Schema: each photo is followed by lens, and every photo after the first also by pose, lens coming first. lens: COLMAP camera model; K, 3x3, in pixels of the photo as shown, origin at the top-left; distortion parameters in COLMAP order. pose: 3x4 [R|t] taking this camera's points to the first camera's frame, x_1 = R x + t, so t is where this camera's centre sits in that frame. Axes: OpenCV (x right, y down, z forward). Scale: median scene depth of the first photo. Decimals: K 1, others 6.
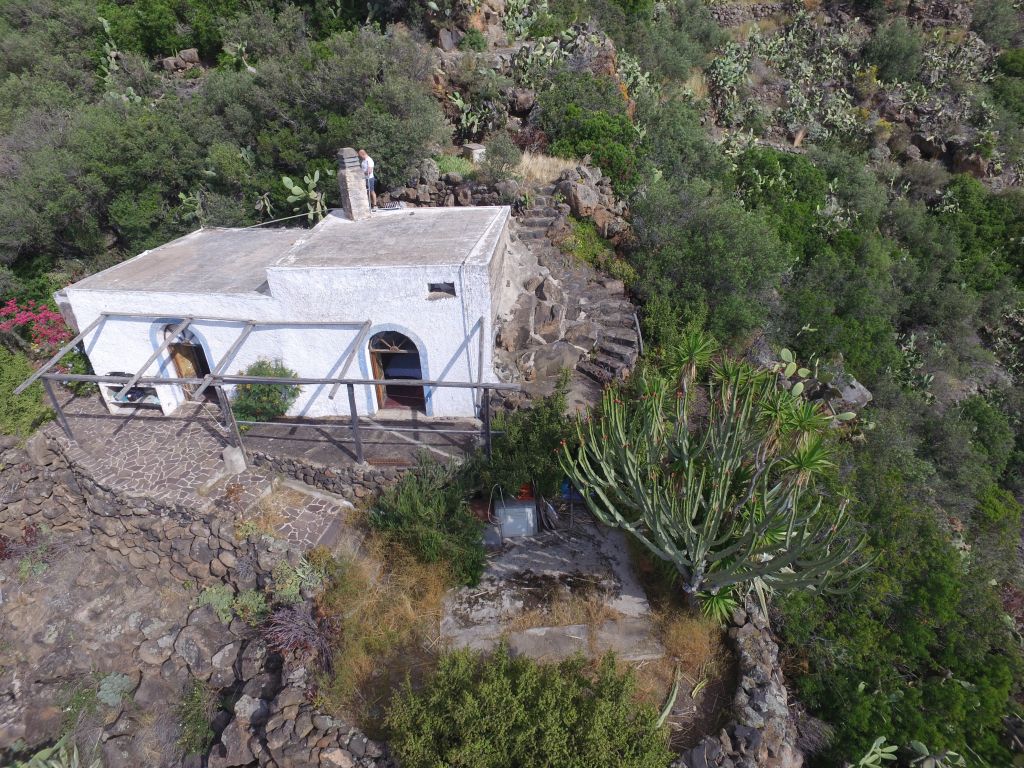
lens RADIAL K [[594.1, 0, 512.9], [0, 594.1, 374.8], [0, 0, 1]] dist [-0.004347, 0.007692]
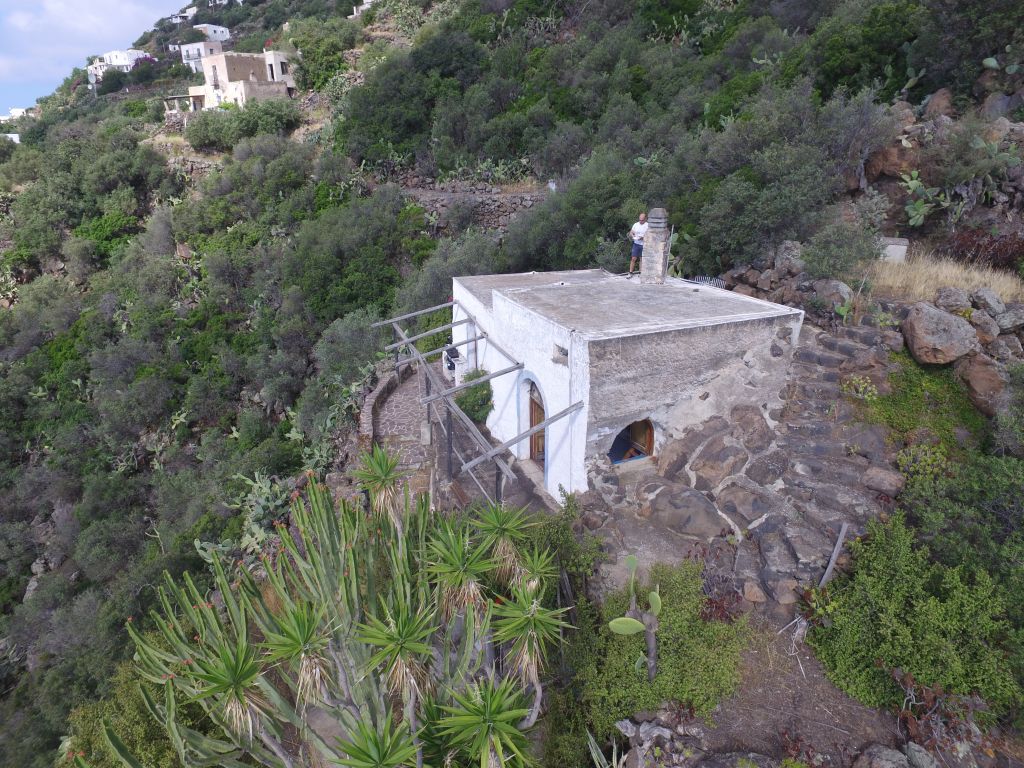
lens RADIAL K [[594.1, 0, 514.1], [0, 594.1, 374.7], [0, 0, 1]] dist [-0.004347, 0.007692]
pose [[0.449593, 0.332829, -0.828910, 0.501233], [-0.445804, 0.887757, 0.114658, -0.157863], [0.774031, 0.317982, 0.547506, 0.402322]]
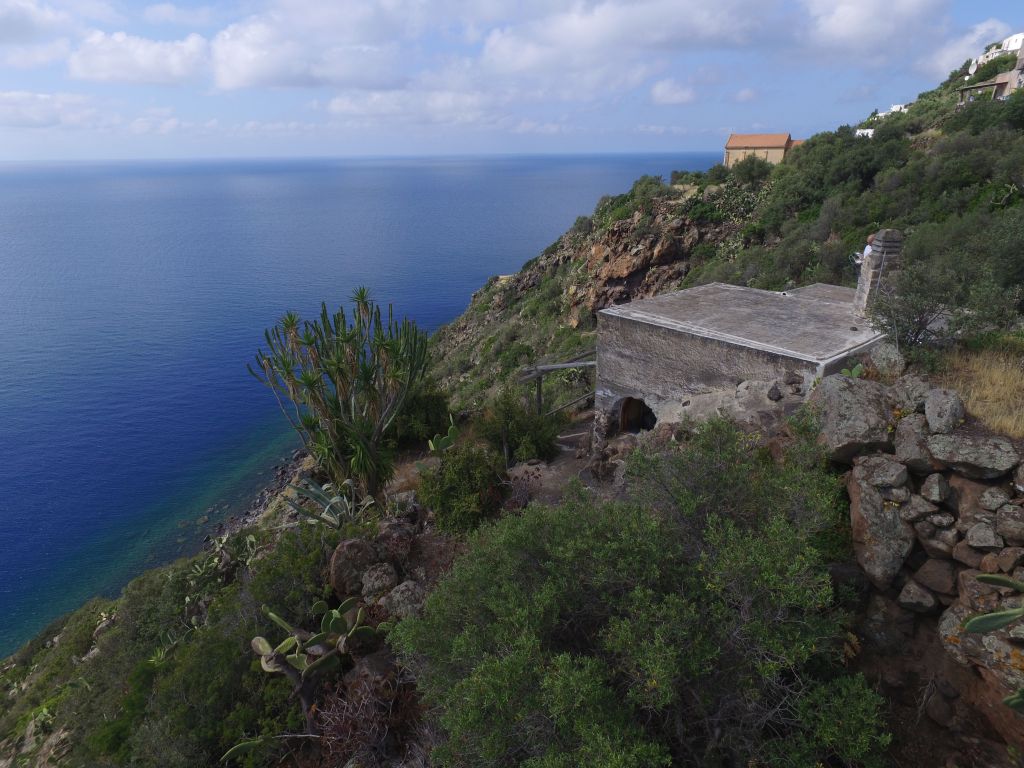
lens RADIAL K [[594.1, 0, 519.5], [0, 594.1, 380.4], [0, 0, 1]] dist [-0.004347, 0.007692]
pose [[-0.678758, 0.292364, -0.673654, 0.650817], [-0.342289, 0.685638, 0.642448, -0.597993], [0.649712, 0.666651, -0.365309, 1.135435]]
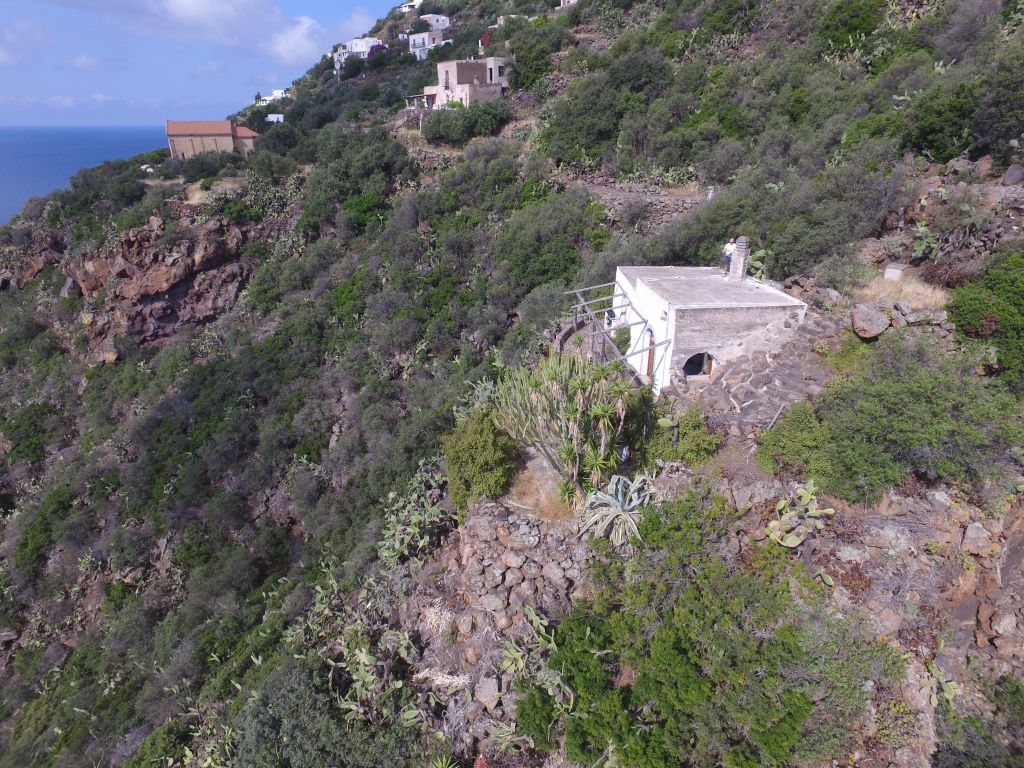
lens RADIAL K [[594.1, 0, 514.7], [0, 594.1, 374.8], [0, 0, 1]] dist [-0.004347, 0.007692]
pose [[0.174992, 0.407050, -0.896486, 1.210736], [-0.490129, 0.825710, 0.279242, -0.228264], [0.853904, 0.390529, 0.344000, 0.085709]]
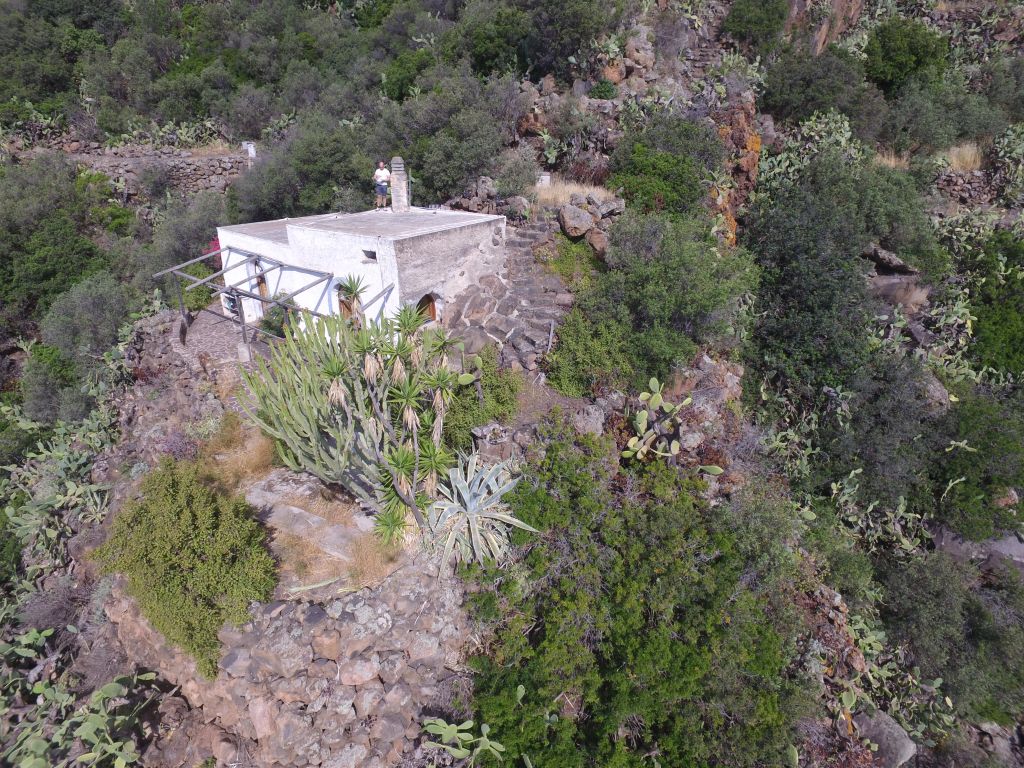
lens RADIAL K [[594.1, 0, 511.5], [0, 594.1, 374.7], [0, 0, 1]] dist [-0.004347, 0.007692]
pose [[0.843642, 0.237528, -0.481506, 0.699955], [-0.283385, 0.958716, -0.023579, 0.039968], [0.456027, 0.156344, 0.876126, 0.042873]]
